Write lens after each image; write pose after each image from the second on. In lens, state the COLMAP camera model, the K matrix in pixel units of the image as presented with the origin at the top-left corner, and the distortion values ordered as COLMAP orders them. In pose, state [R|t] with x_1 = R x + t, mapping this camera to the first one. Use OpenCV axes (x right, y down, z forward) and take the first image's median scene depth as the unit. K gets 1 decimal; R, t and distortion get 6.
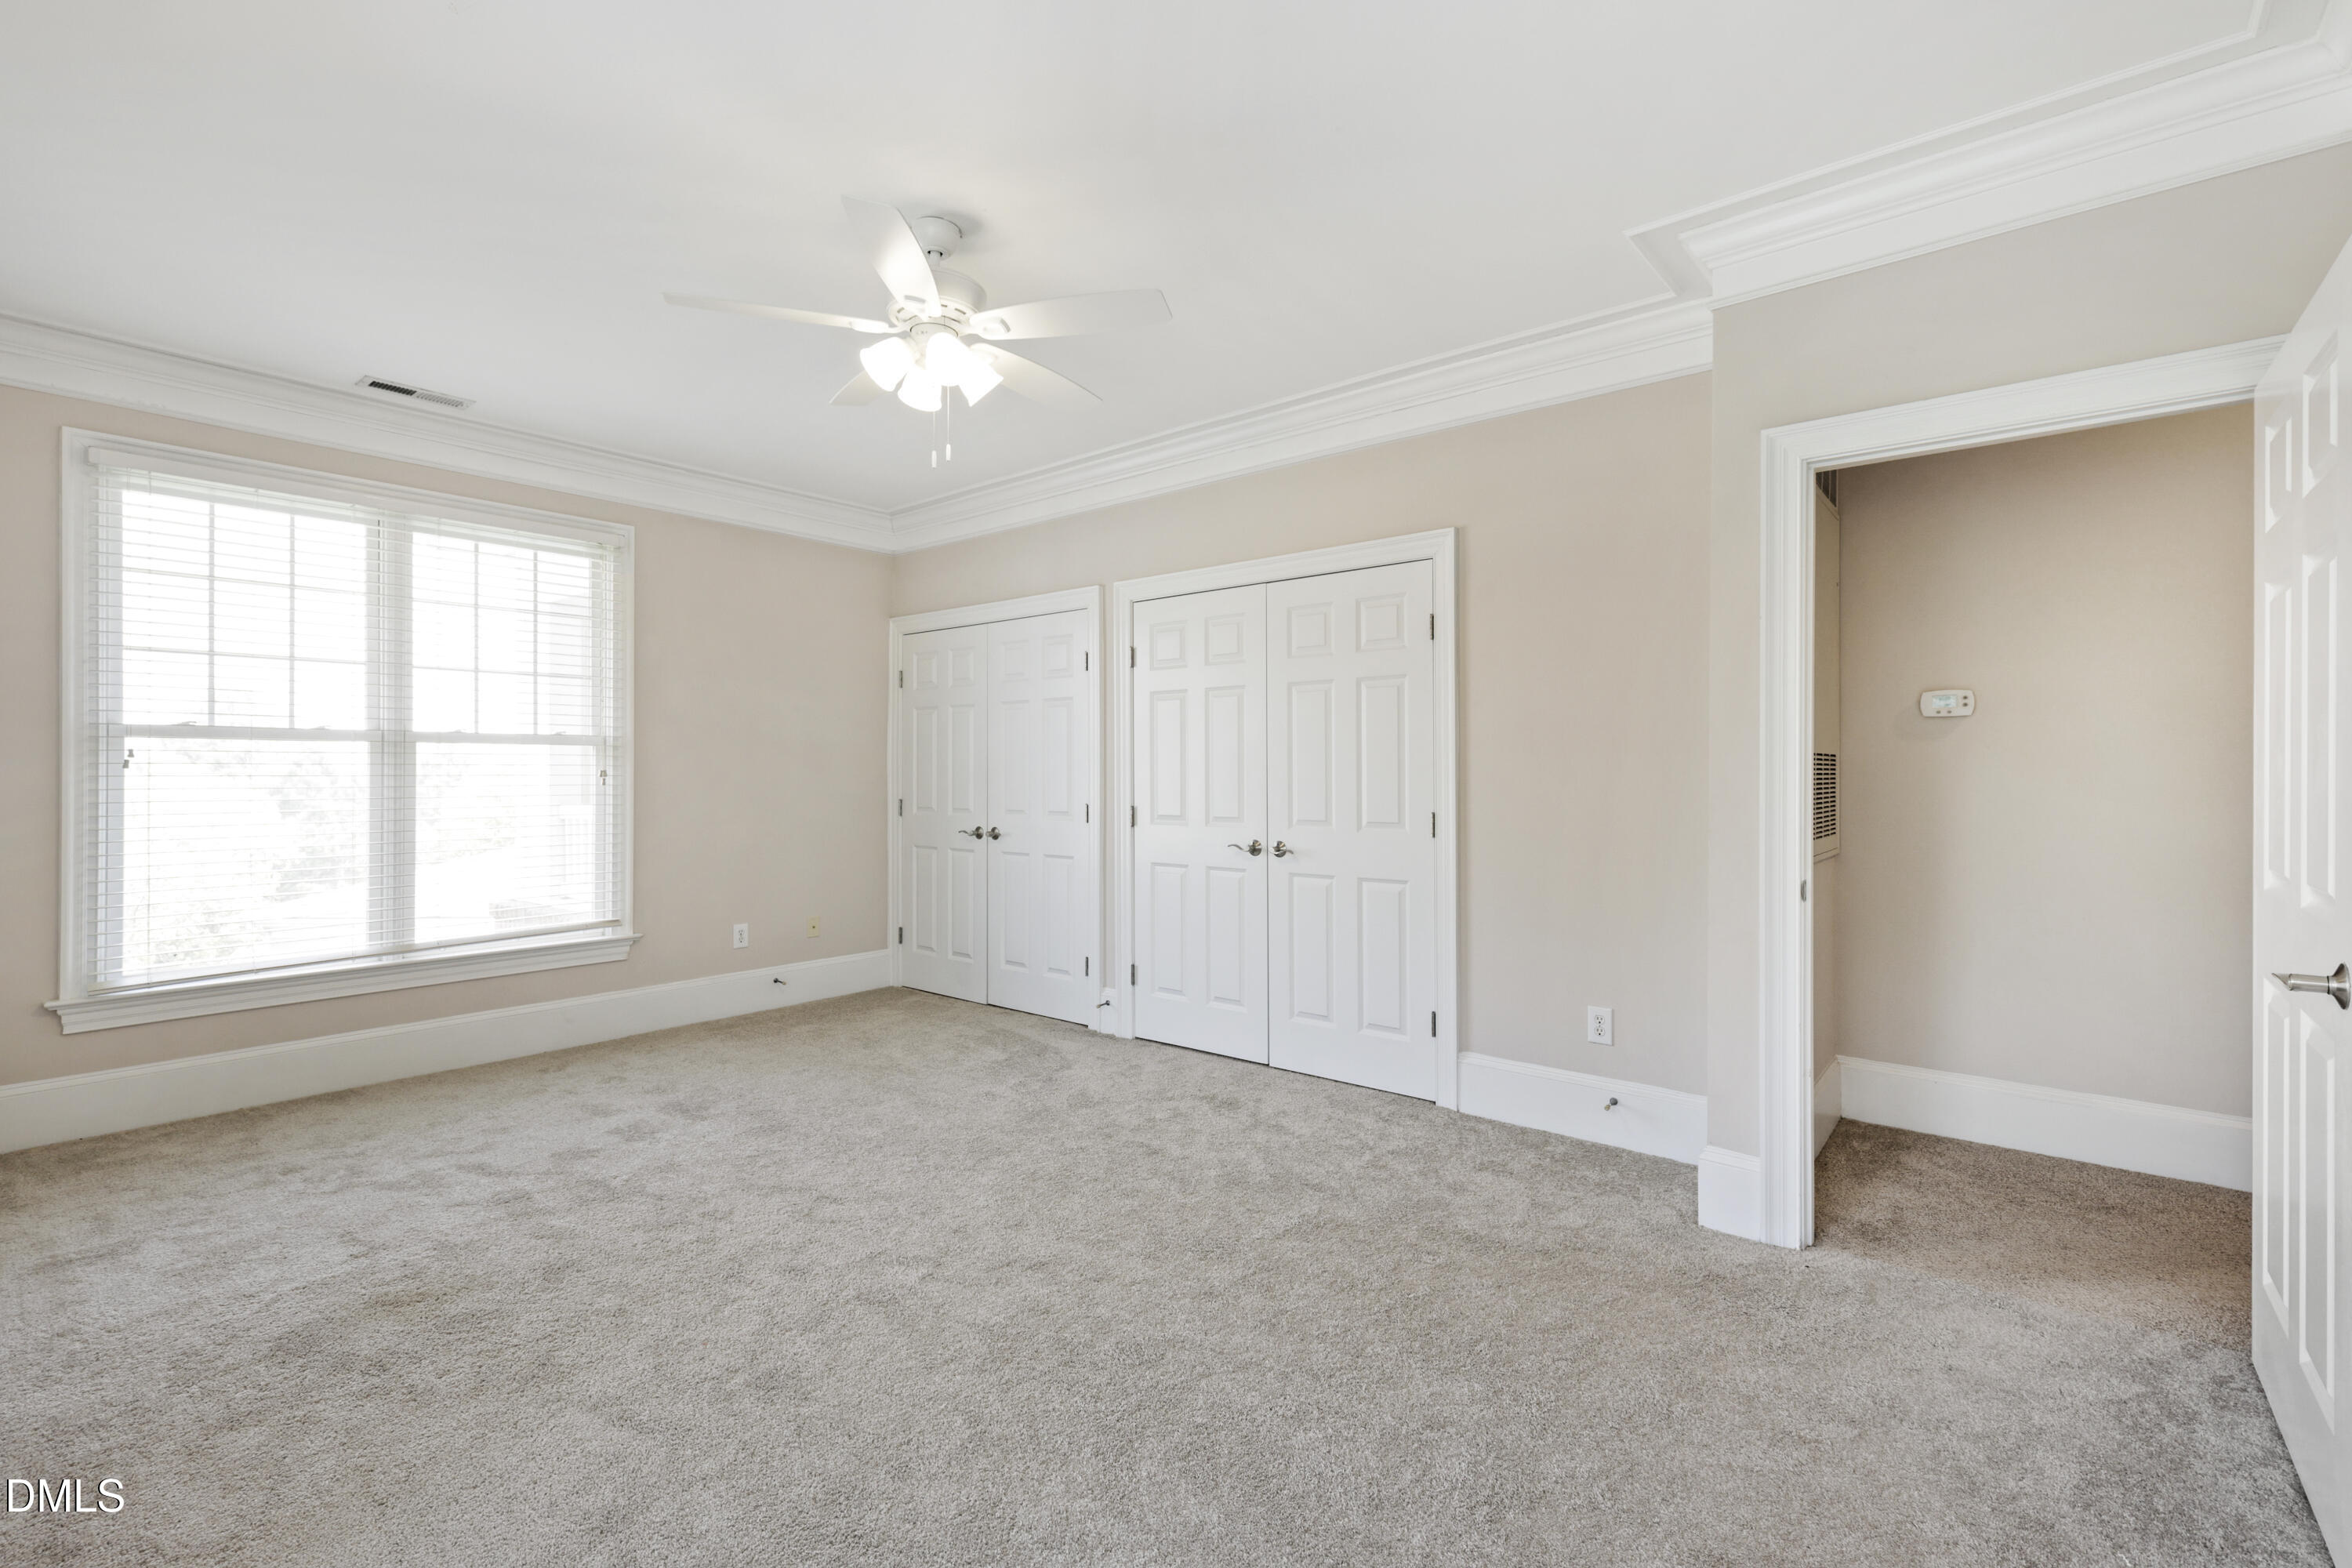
lens RADIAL K [[1031.8, 0, 1192.9], [0, 1031.8, 776.5], [0, 0, 1]] dist [-0.000871, 0.001024]
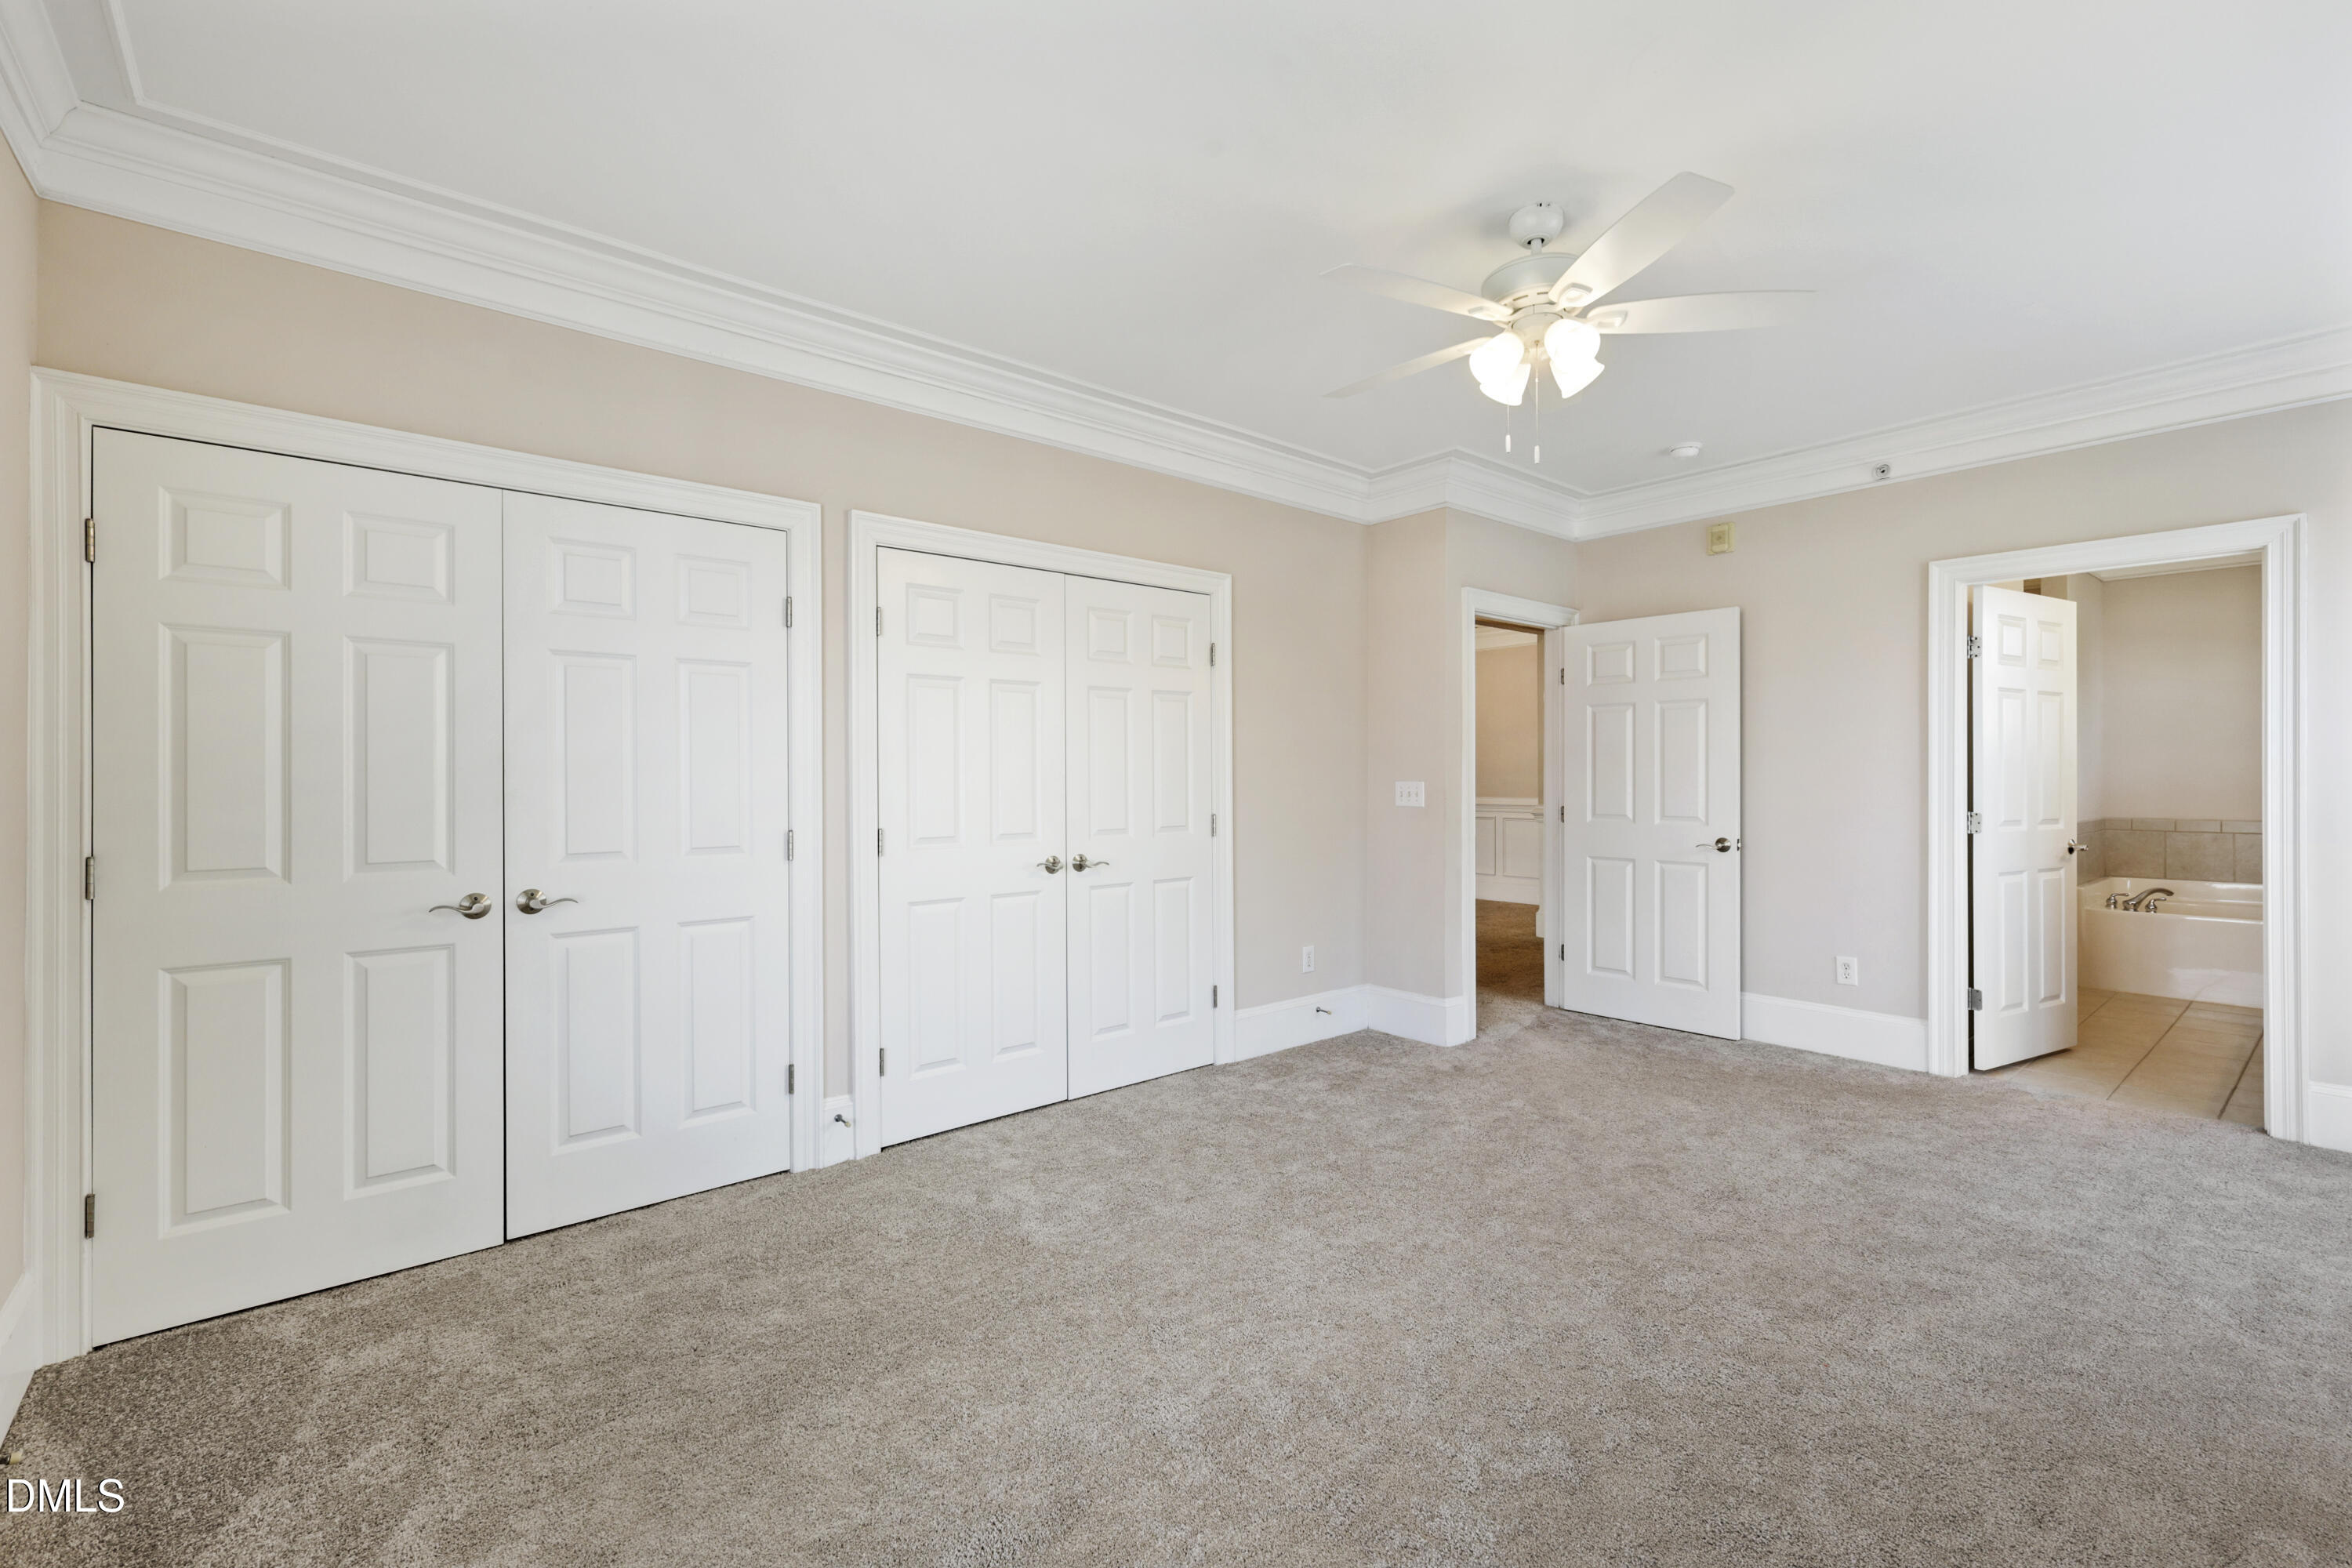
lens RADIAL K [[1031.8, 0, 1175.1], [0, 1031.8, 797.2], [0, 0, 1]] dist [-0.000871, 0.001024]
pose [[0.173882, -0.013445, 0.984675, -0.827802], [0.016719, 0.999803, 0.010700, 0.002320], [-0.984625, 0.014602, 0.174072, 0.758174]]
